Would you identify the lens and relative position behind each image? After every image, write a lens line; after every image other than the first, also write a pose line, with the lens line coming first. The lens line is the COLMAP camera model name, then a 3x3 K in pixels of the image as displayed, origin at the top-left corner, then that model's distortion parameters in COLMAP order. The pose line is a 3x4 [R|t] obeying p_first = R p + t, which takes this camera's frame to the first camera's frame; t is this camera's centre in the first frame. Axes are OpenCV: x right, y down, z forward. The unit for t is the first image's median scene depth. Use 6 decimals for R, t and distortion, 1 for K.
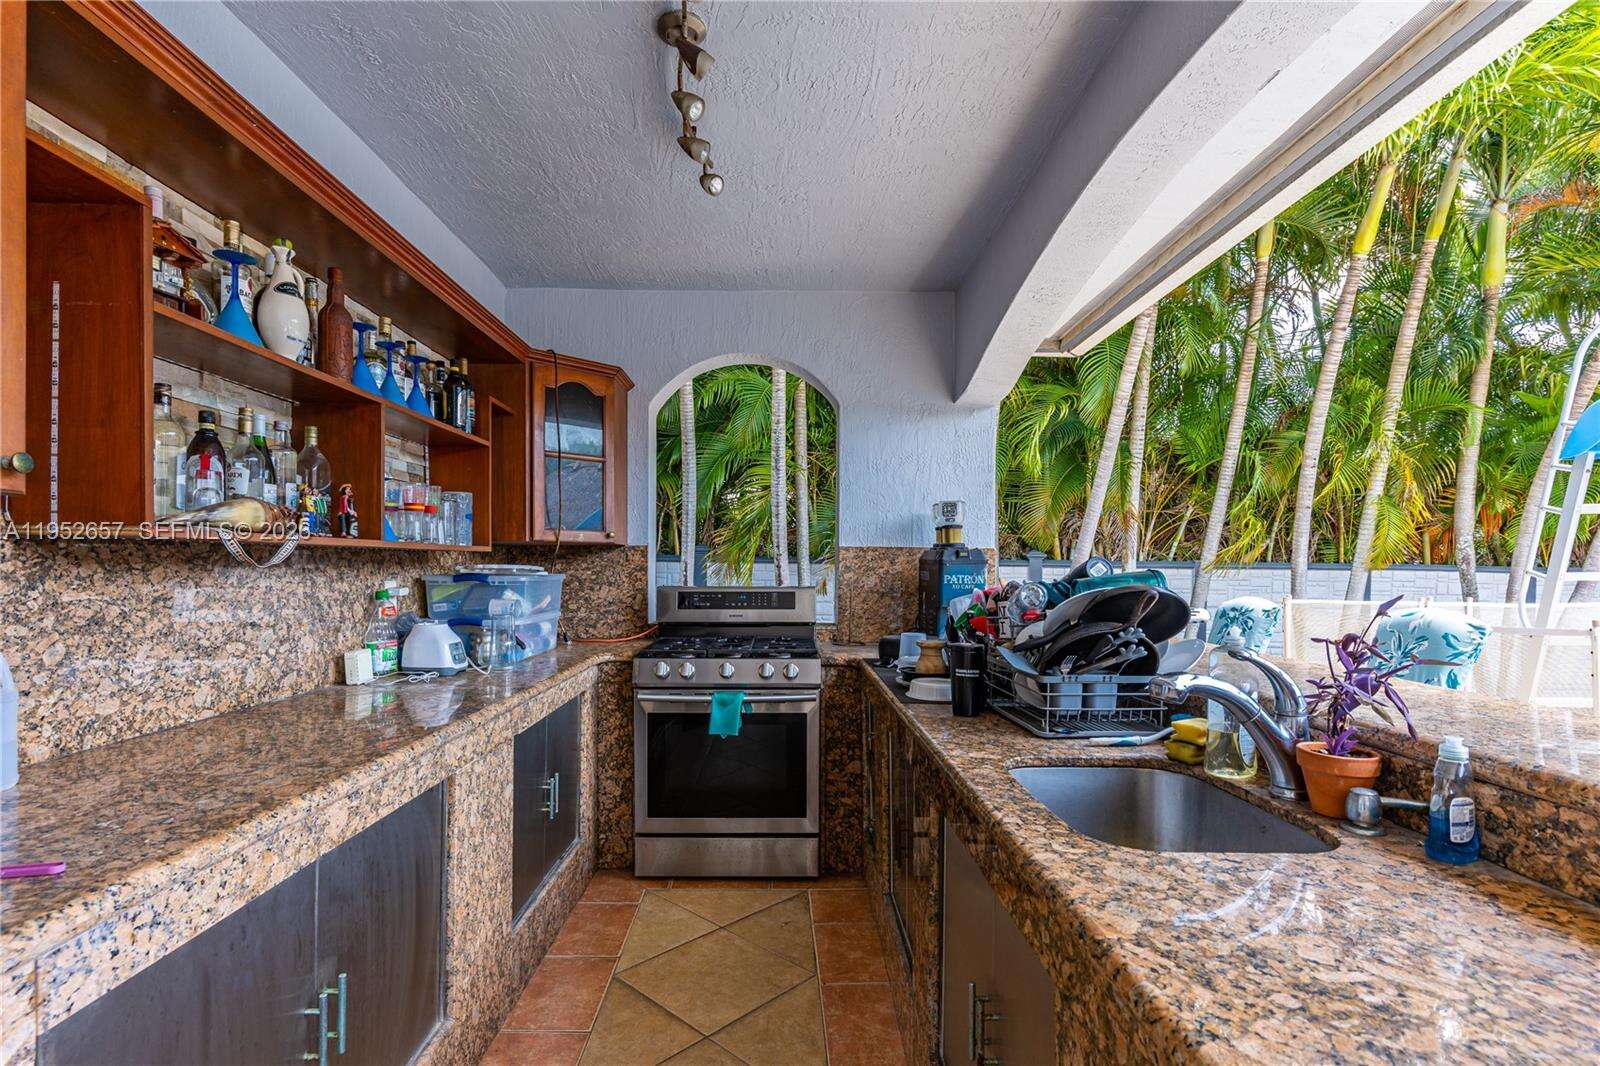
lens RADIAL K [[773.9, 0, 794.6], [0, 773.9, 571.8], [0, 0, 1]] dist [-0.003419, -0.000208]
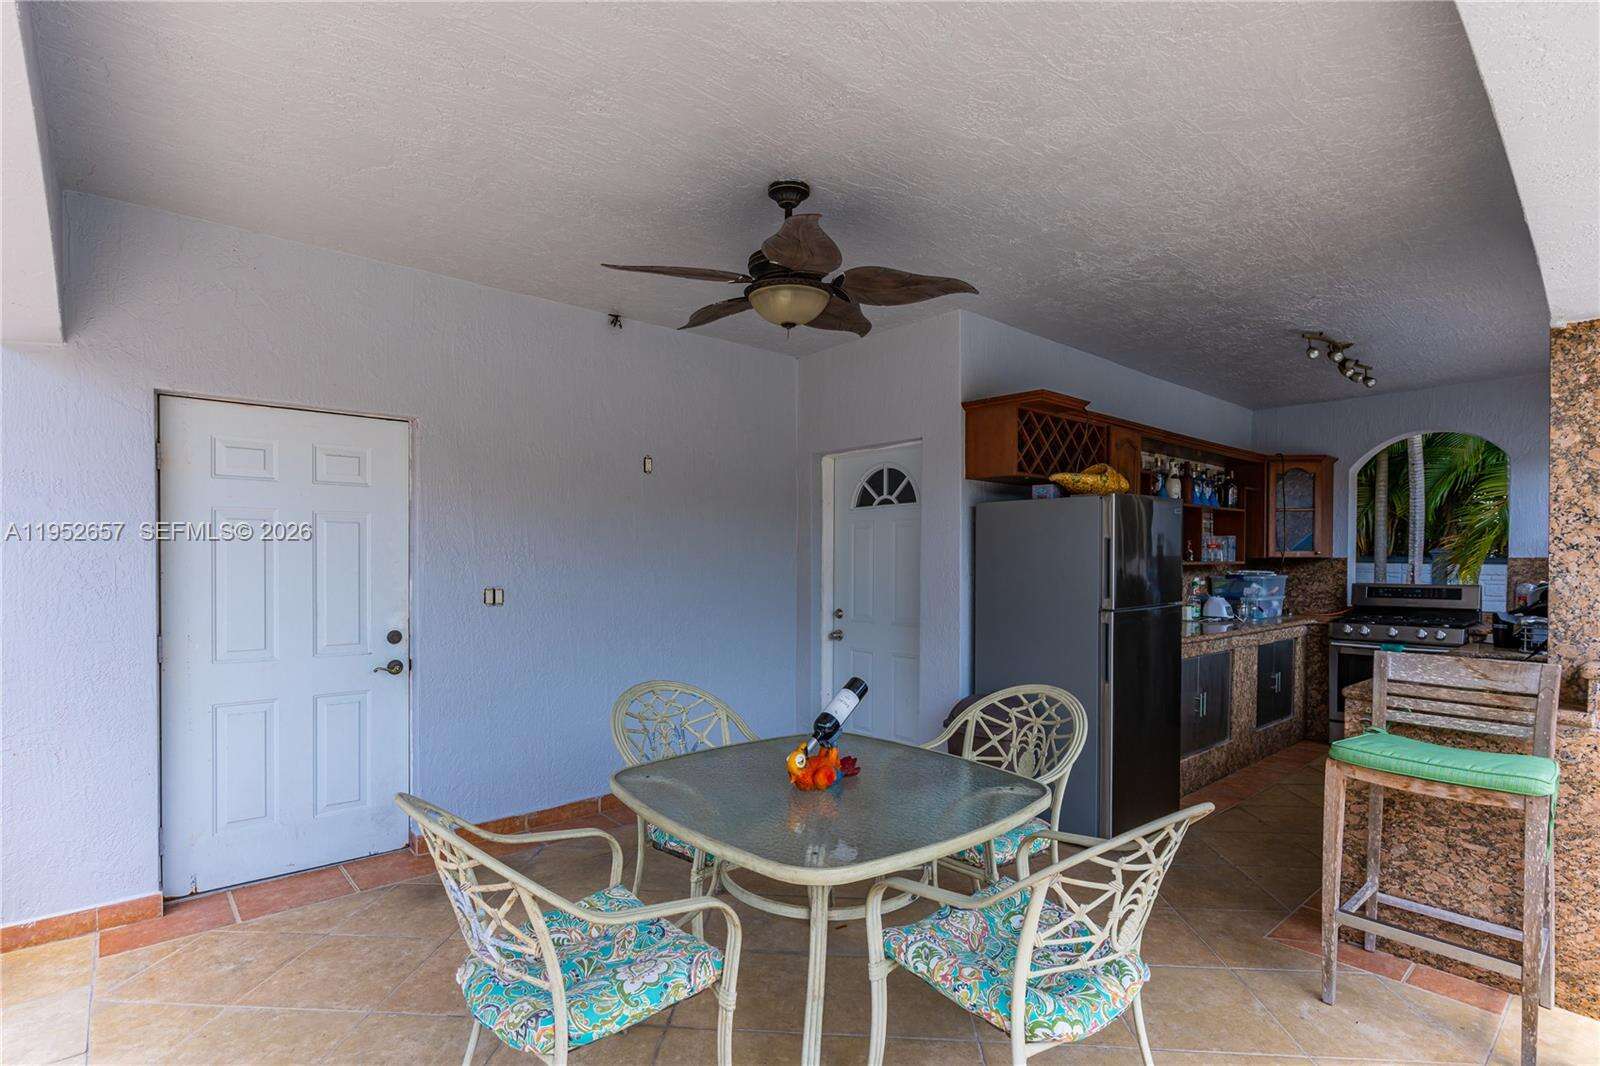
lens RADIAL K [[773.9, 0, 789.6], [0, 773.9, 576.8], [0, 0, 1]] dist [-0.003419, -0.000208]
pose [[0.636808, 0.012500, -0.770921, 0.390277], [-0.003646, 0.999906, 0.013202, -0.014390], [0.771014, -0.005596, 0.636794, -1.154256]]
